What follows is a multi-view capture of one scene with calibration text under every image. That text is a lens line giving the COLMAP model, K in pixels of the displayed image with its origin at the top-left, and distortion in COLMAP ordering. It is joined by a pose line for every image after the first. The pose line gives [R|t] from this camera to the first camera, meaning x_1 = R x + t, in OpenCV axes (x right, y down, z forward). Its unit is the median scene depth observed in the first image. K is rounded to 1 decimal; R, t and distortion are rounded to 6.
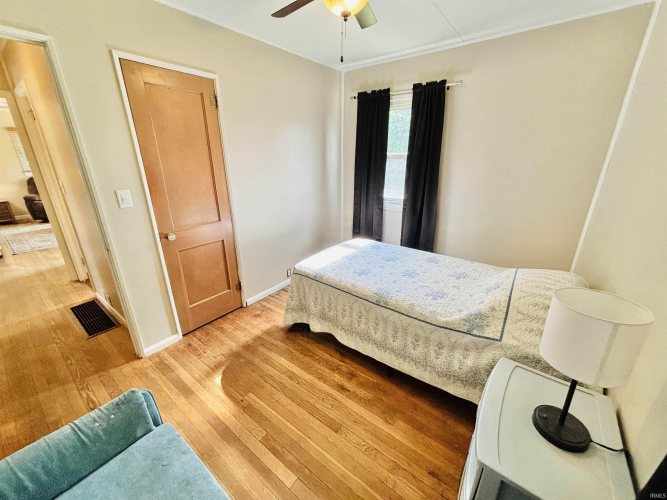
lens RADIAL K [[267.4, 0, 332.4], [0, 267.4, 248.9], [0, 0, 1]] dist [-0.002375, -0.000336]
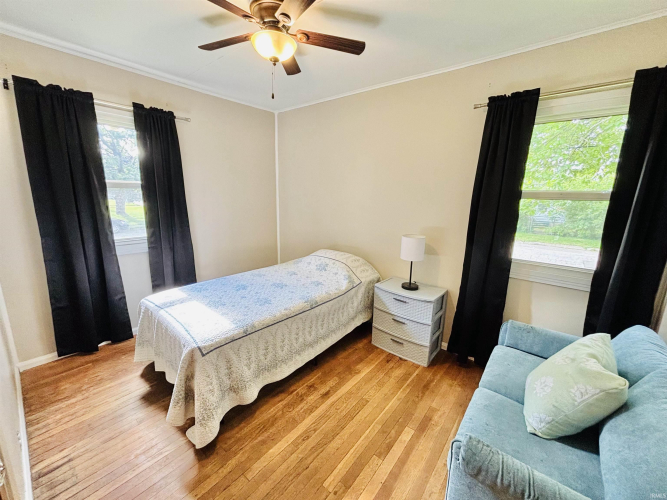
lens RADIAL K [[267.4, 0, 332.4], [0, 267.4, 248.9], [0, 0, 1]] dist [-0.002375, -0.000336]
pose [[0.044184, -0.205392, 0.977682, -0.857514], [0.309908, 0.933177, 0.182037, -0.208866], [-0.949739, 0.294949, 0.104884, 0.654129]]
